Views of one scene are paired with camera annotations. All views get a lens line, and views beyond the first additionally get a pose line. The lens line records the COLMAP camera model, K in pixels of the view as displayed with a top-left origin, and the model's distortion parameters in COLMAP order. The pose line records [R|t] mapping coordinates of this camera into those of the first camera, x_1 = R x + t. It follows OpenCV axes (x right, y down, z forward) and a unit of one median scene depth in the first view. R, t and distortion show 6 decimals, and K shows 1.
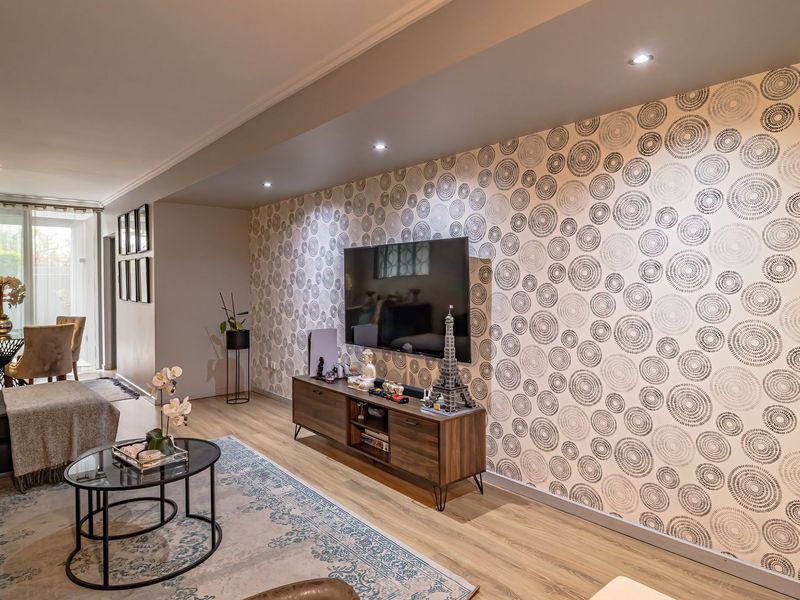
lens RADIAL K [[499.0, 0, 399.8], [0, 499.0, 280.9], [0, 0, 1]] dist [0.004703, -0.012852]
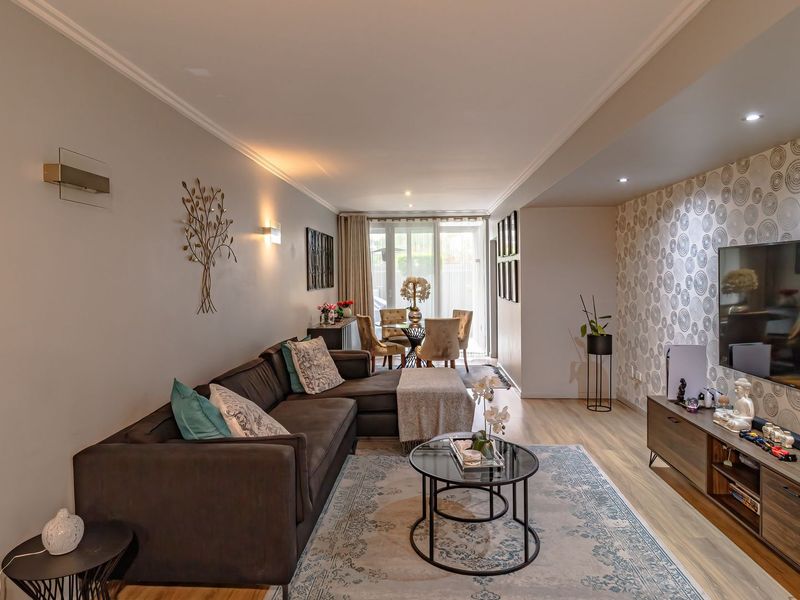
lens RADIAL K [[499.0, 0, 399.8], [0, 499.0, 280.9], [0, 0, 1]] dist [0.004703, -0.012852]
pose [[0.723411, 0.007447, -0.690377, 0.073619], [0.004831, 0.999863, 0.015847, -0.026299], [0.690400, -0.014799, 0.723276, 0.058583]]
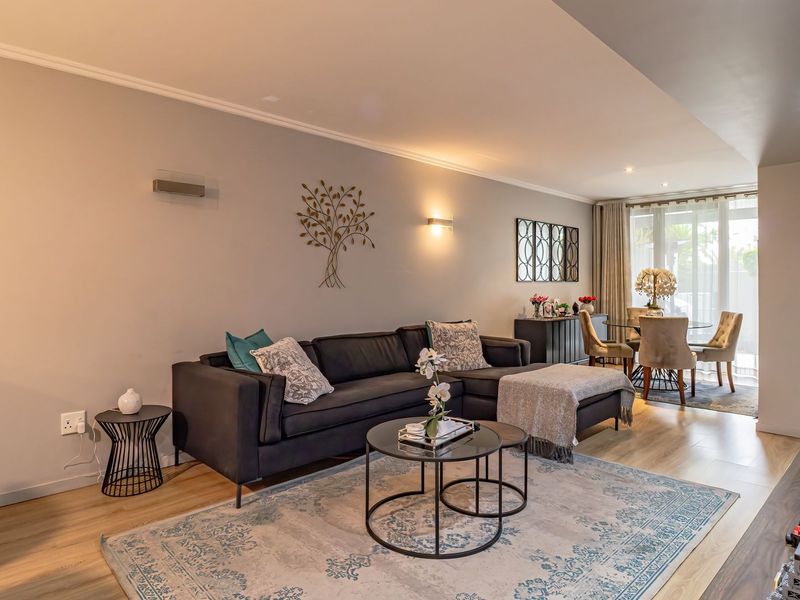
lens RADIAL K [[495.2, 0, 402.1], [0, 495.2, 282.4], [0, 0, 1]] dist [0.002200, -0.001900]
pose [[0.072216, 0.004771, -0.997378, 0.288938], [-0.001980, 0.999987, 0.004640, 0.020256], [0.997387, 0.001640, 0.072225, 0.485233]]
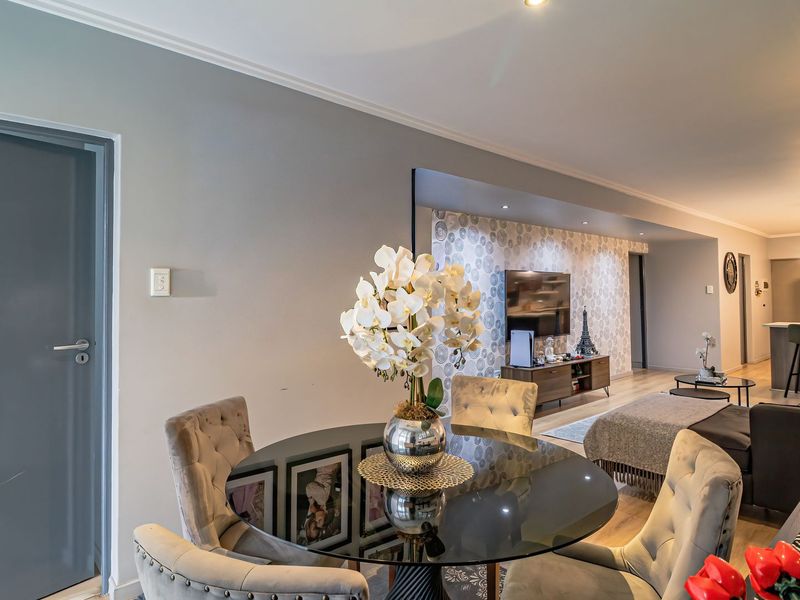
lens RADIAL K [[310.7, 0, 399.2], [0, 310.7, 292.1], [0, 0, 1]] dist [0.000812, -0.000078]
pose [[0.188339, 0.021594, 0.981867, -0.966487], [0.008619, 0.999683, -0.023639, 0.010903], [-0.982066, 0.012915, 0.188094, 1.132615]]
